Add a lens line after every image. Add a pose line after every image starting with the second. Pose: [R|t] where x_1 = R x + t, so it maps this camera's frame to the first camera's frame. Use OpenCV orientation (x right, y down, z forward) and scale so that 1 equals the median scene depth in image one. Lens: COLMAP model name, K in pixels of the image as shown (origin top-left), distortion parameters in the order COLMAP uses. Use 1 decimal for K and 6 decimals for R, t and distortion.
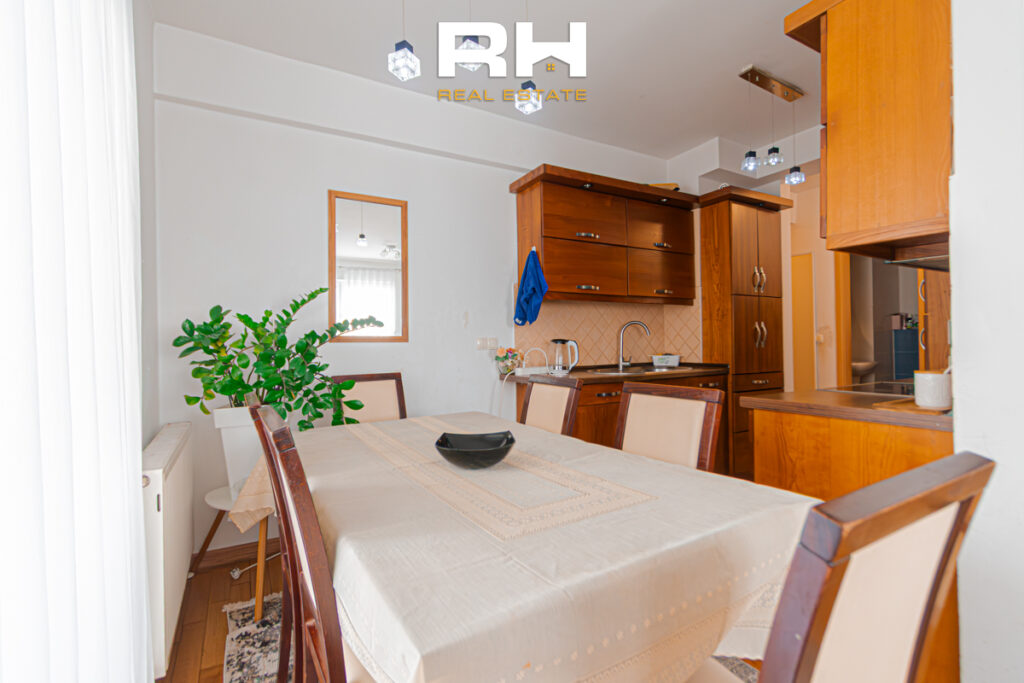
lens RADIAL K [[467.1, 0, 511.6], [0, 467.1, 344.1], [0, 0, 1]] dist [0.000741, 0.000059]
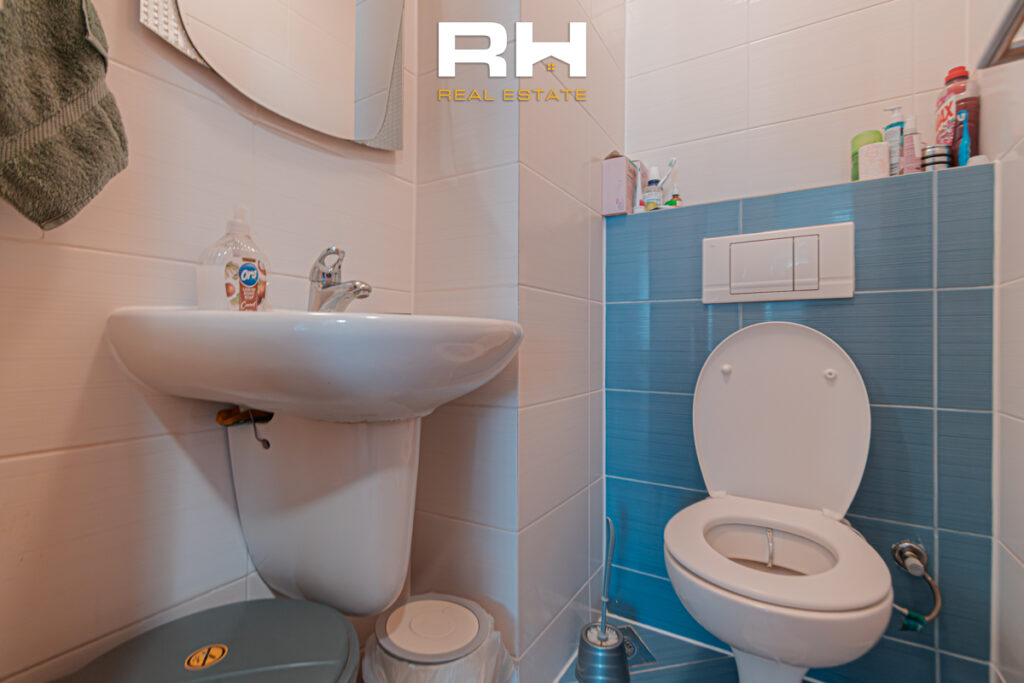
lens RADIAL K [[467.1, 0, 511.5], [0, 467.1, 340.7], [0, 0, 1]] dist [0.000741, 0.000059]
pose [[0.882369, 0.010077, 0.470451, 0.671217], [-0.009419, 0.999949, -0.003754, 0.031816], [-0.470464, -0.001119, 0.882418, 0.819495]]
